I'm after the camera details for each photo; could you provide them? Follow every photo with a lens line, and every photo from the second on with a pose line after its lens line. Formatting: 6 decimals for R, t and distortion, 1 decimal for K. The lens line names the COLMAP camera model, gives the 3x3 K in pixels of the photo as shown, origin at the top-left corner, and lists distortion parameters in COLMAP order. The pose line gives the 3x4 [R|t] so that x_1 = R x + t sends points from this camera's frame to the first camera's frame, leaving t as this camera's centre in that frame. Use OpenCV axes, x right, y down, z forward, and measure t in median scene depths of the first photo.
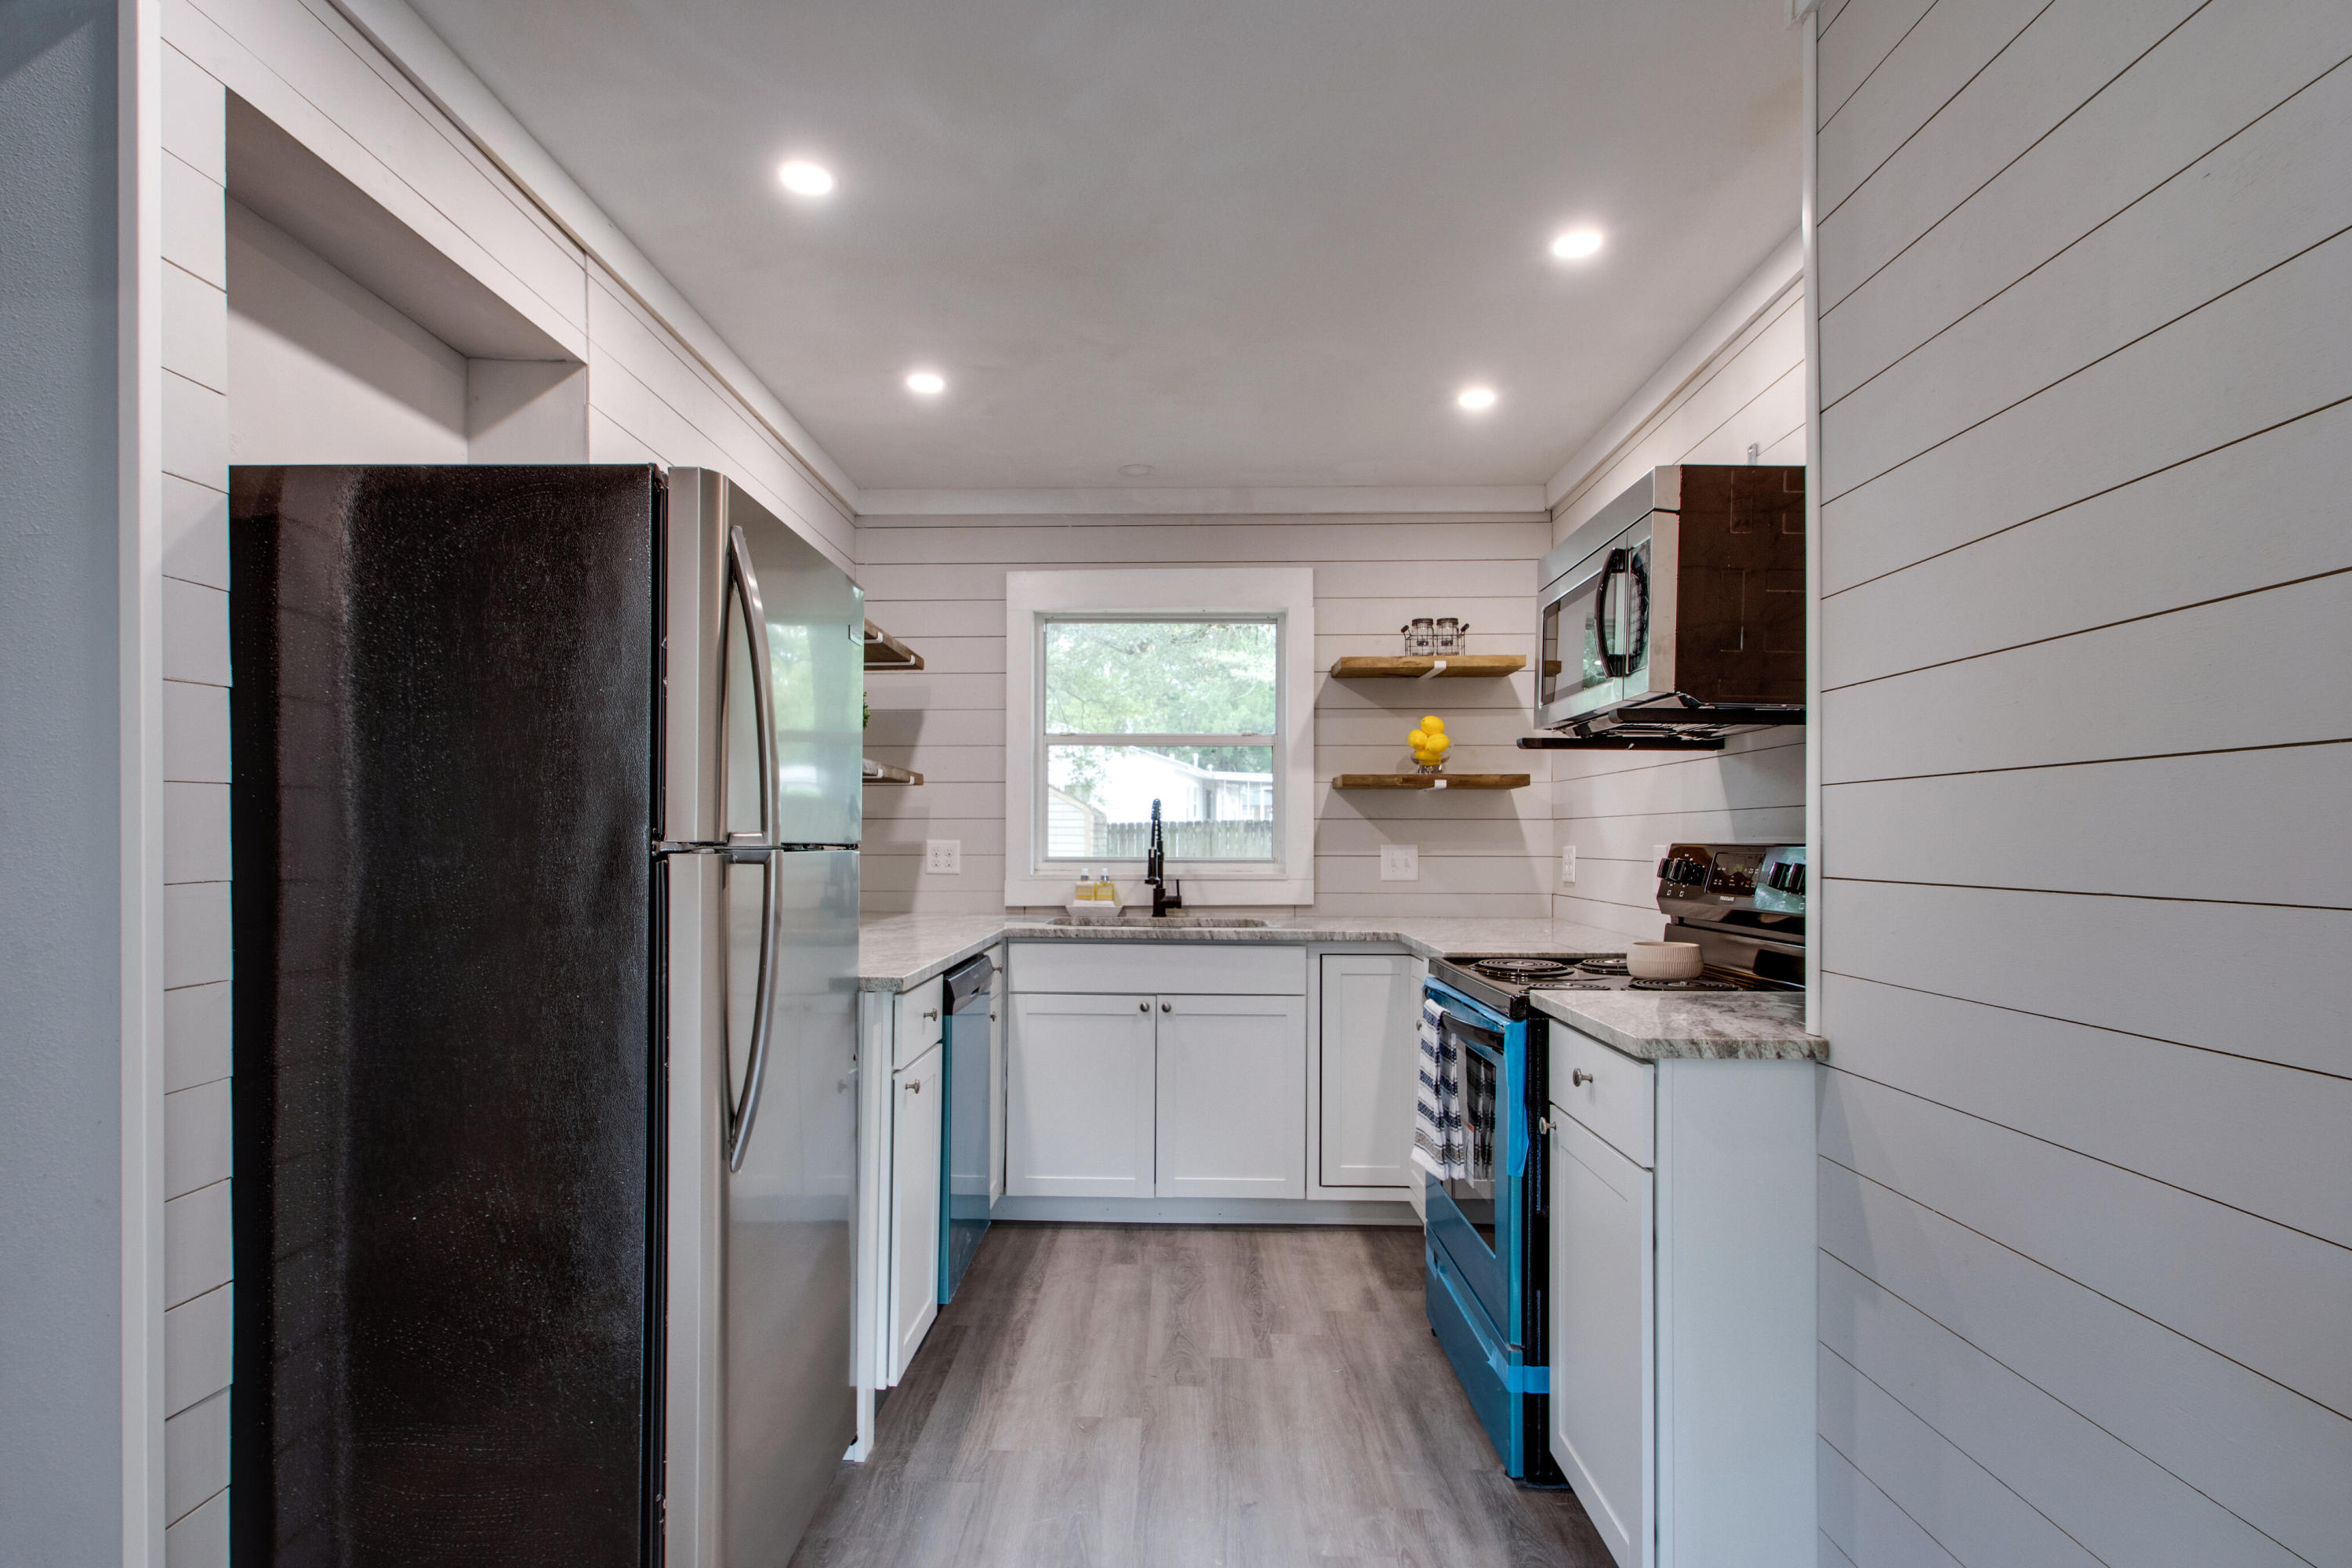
lens RADIAL K [[1226.0, 0, 1164.2], [0, 1226.0, 837.8], [0, 0, 1]] dist [0.003449, -0.000610]
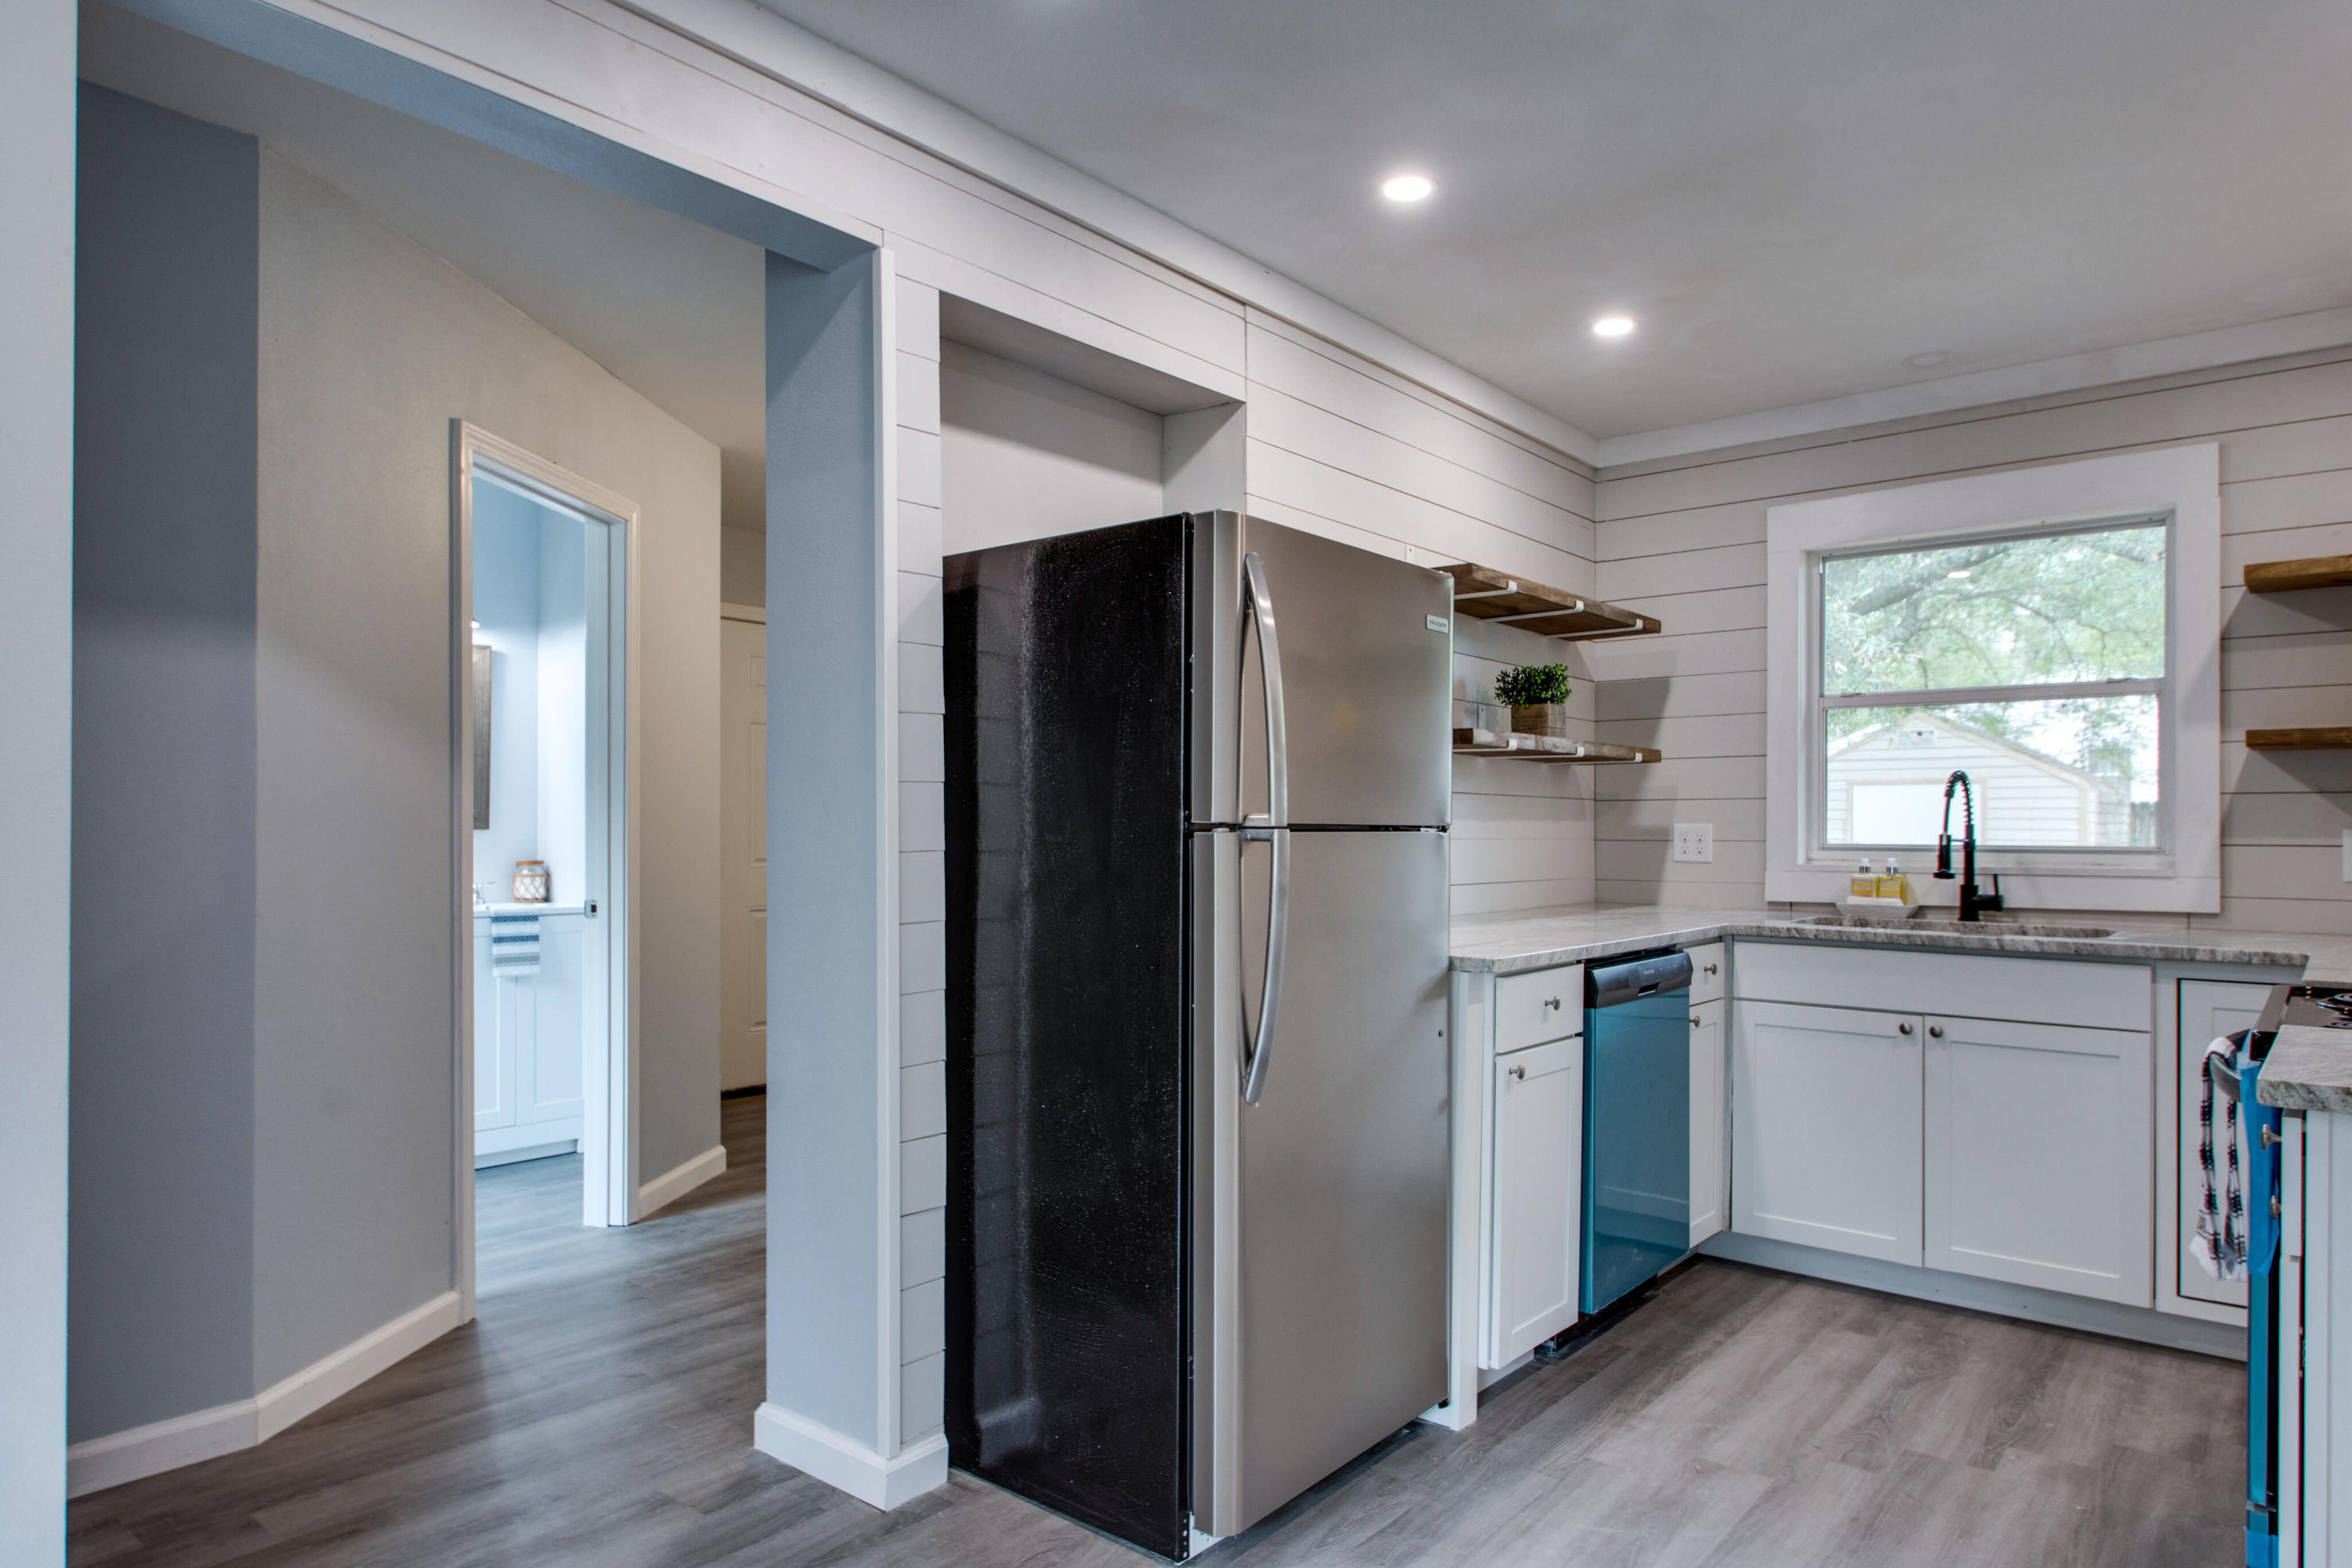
lens RADIAL K [[1446.6, 0, 1145.9], [0, 1446.6, 827.4], [0, 0, 1]] dist [0.017965, -0.000970]
pose [[0.777799, -0.000163, -0.628513, 0.183637], [0.001528, 0.999998, 0.001632, 0.002487], [0.628511, -0.002229, 0.777798, -0.059259]]
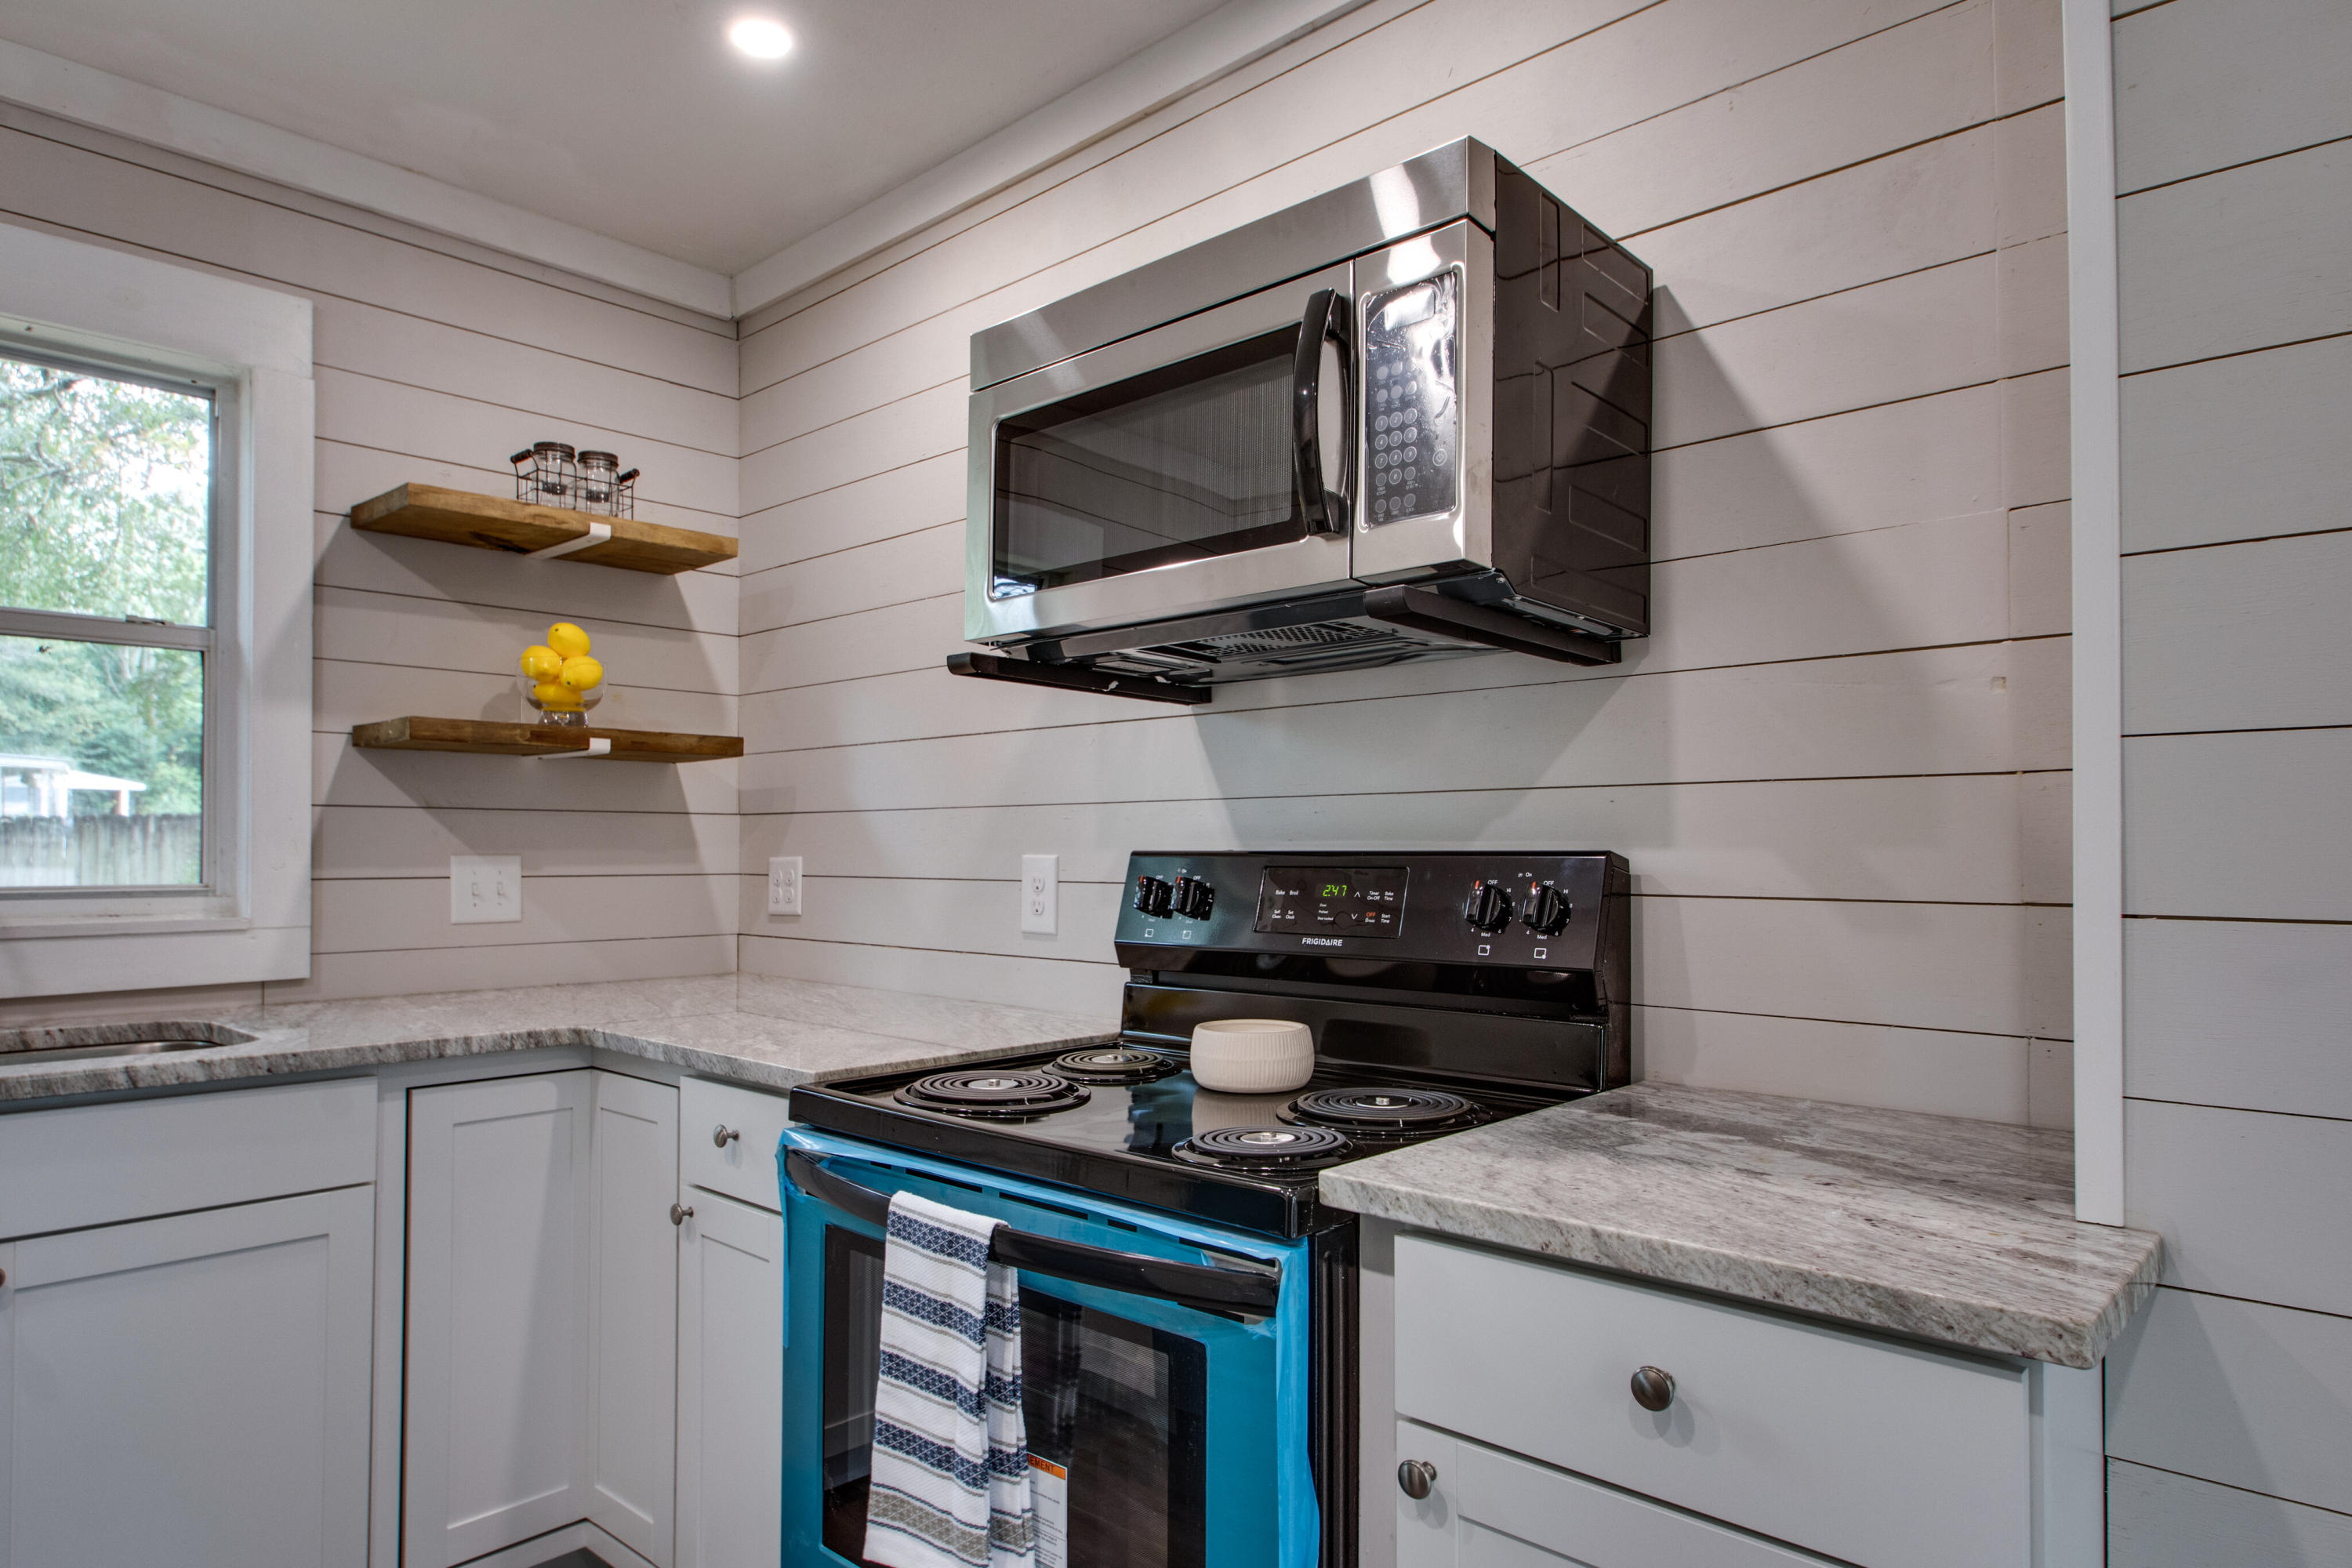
lens RADIAL K [[1382.3, 0, 1143.7], [0, 1382.3, 833.6], [0, 0, 1]] dist [0.002615, -0.000386]
pose [[0.666873, 0.007051, 0.745138, -0.076277], [0.000282, 0.999953, -0.009714, 0.001871], [-0.745172, 0.006688, 0.666839, 0.403987]]
